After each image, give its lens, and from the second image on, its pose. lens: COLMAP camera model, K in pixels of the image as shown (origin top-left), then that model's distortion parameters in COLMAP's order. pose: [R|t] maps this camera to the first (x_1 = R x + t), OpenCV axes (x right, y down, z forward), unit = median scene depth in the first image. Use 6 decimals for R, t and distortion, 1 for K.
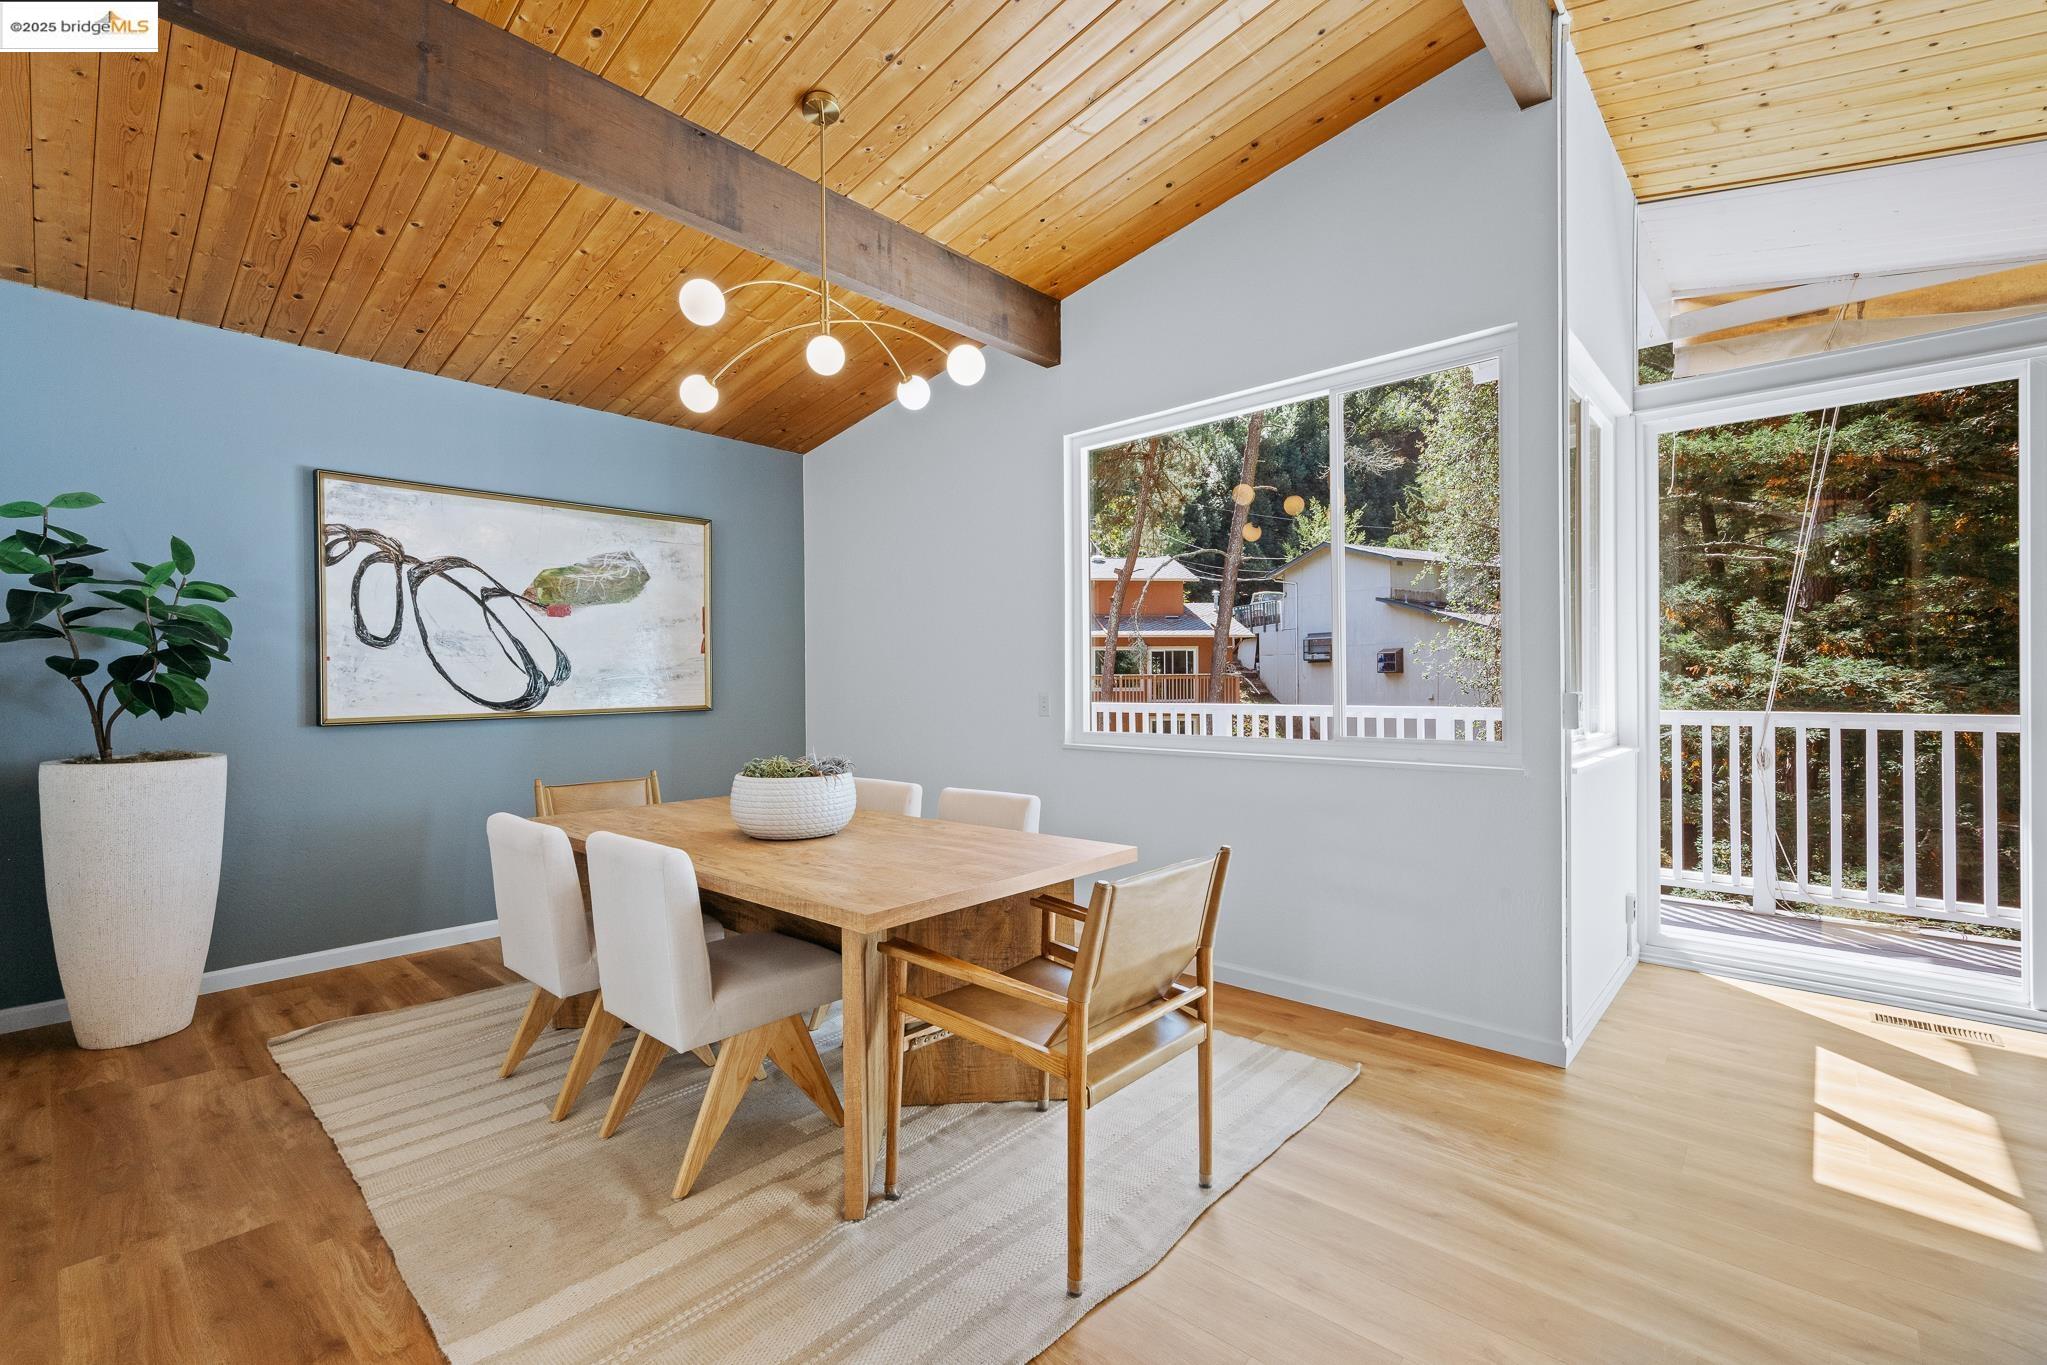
lens RADIAL K [[887.5, 0, 1023.5], [0, 887.5, 682.5], [0, 0, 1]] dist [-0.001375, -0.000422]
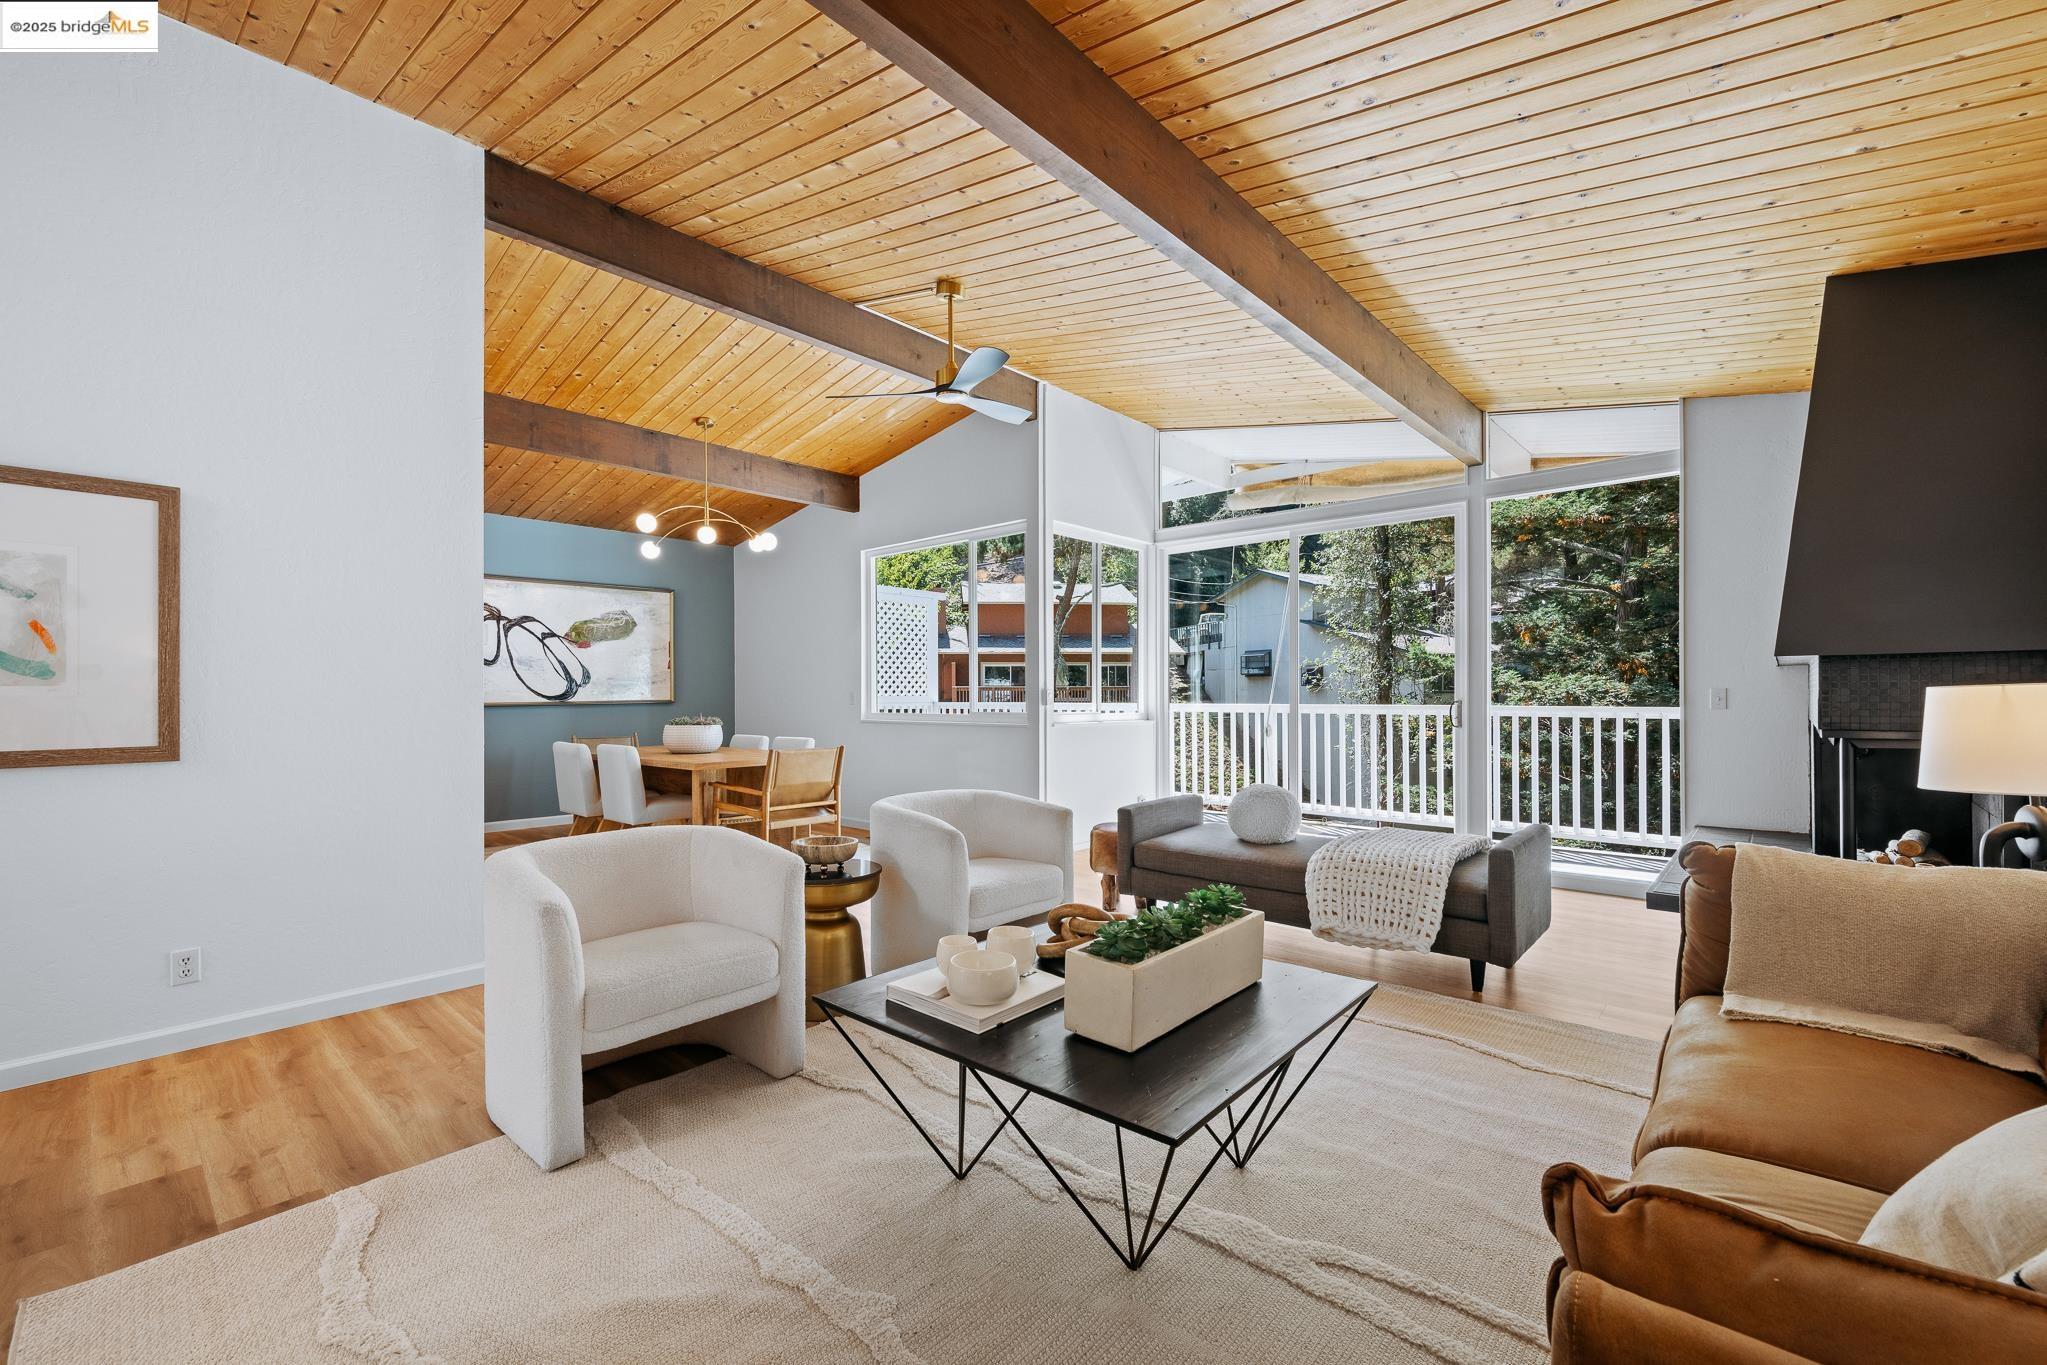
lens RADIAL K [[839.7, 0, 1021.3], [0, 839.7, 693.5], [0, 0, 1]] dist [-0.001261, -0.000025]
pose [[0.999994, 0.002755, 0.002153, 0.357656], [-0.002753, 0.999996, -0.000945, 0.016225], [-0.002156, 0.000939, 0.999997, -0.700873]]
